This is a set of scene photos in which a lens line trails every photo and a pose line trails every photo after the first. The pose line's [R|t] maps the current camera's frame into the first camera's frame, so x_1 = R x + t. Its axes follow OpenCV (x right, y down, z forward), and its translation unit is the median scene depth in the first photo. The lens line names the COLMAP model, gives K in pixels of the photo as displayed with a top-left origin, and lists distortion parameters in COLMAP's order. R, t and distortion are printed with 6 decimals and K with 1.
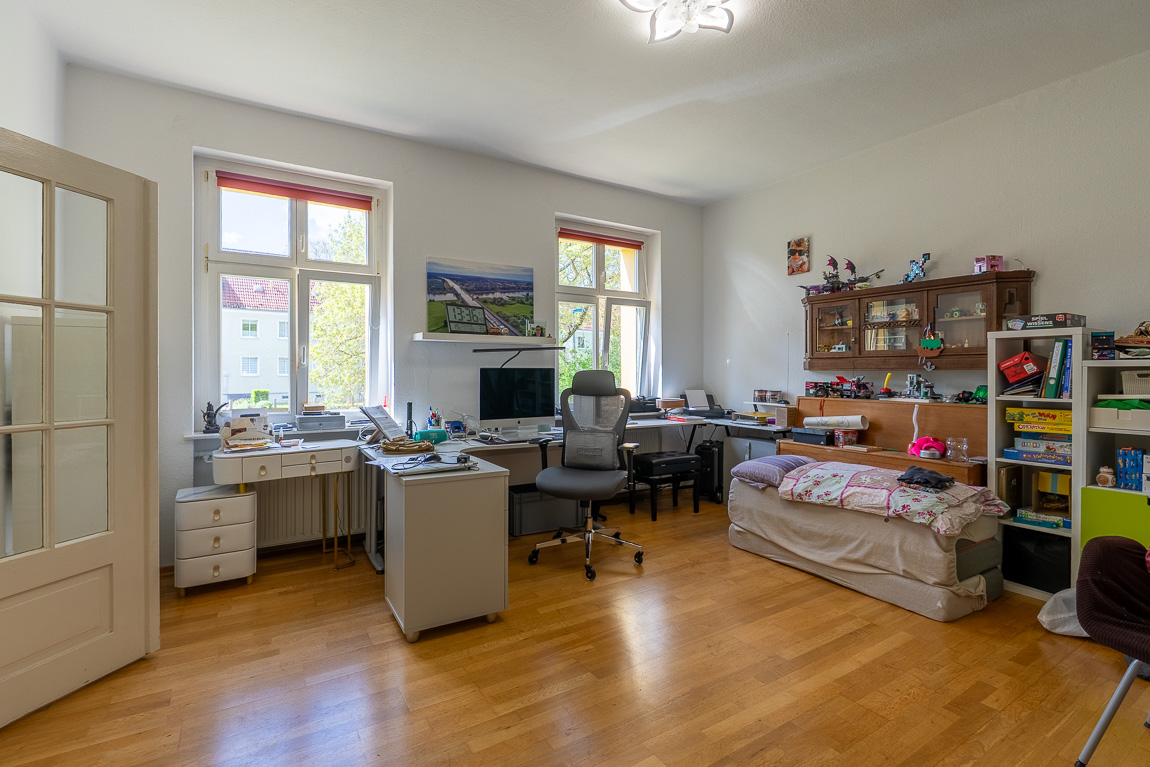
lens RADIAL K [[528.6, 0, 576.6], [0, 528.6, 376.4], [0, 0, 1]] dist [-0.002101, -0.000551]
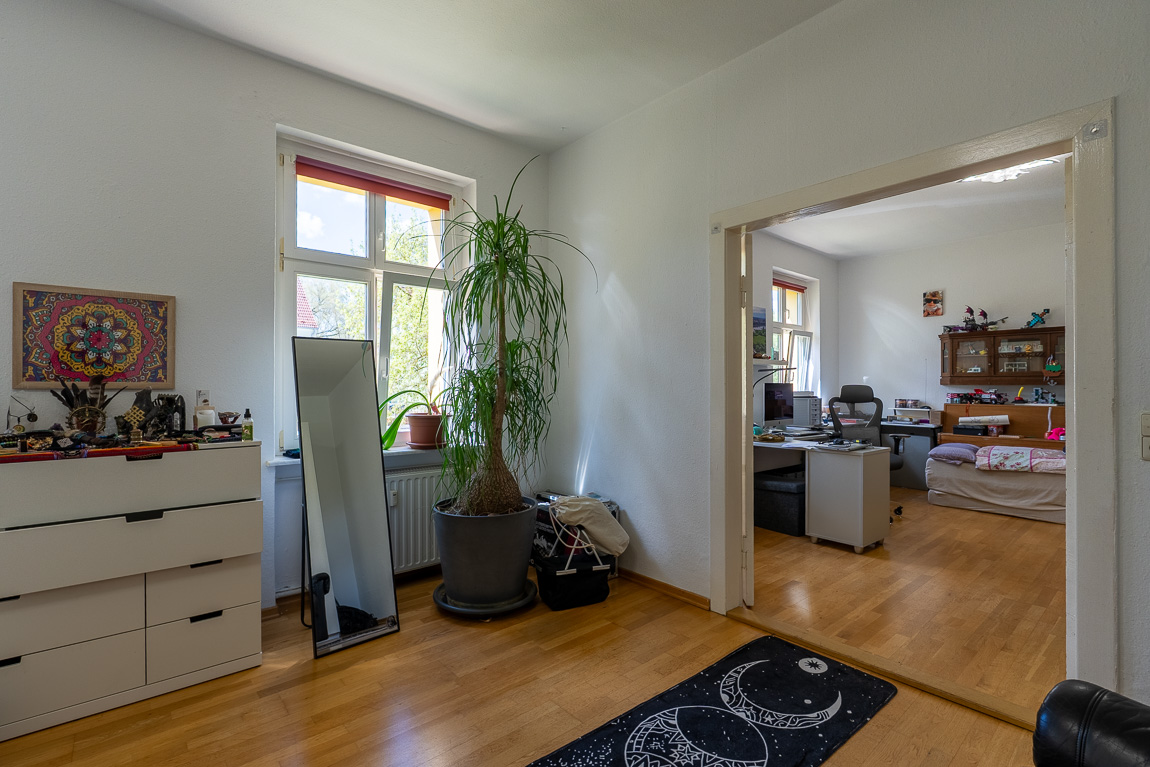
lens RADIAL K [[528.6, 0, 575.0], [0, 528.6, 387.2], [0, 0, 1]] dist [-0.002101, -0.000551]
pose [[0.988035, 0.001084, 0.154226, -0.835199], [-0.000448, 0.999991, -0.004161, 0.000765], [-0.154229, 0.004042, 0.988027, -0.271443]]
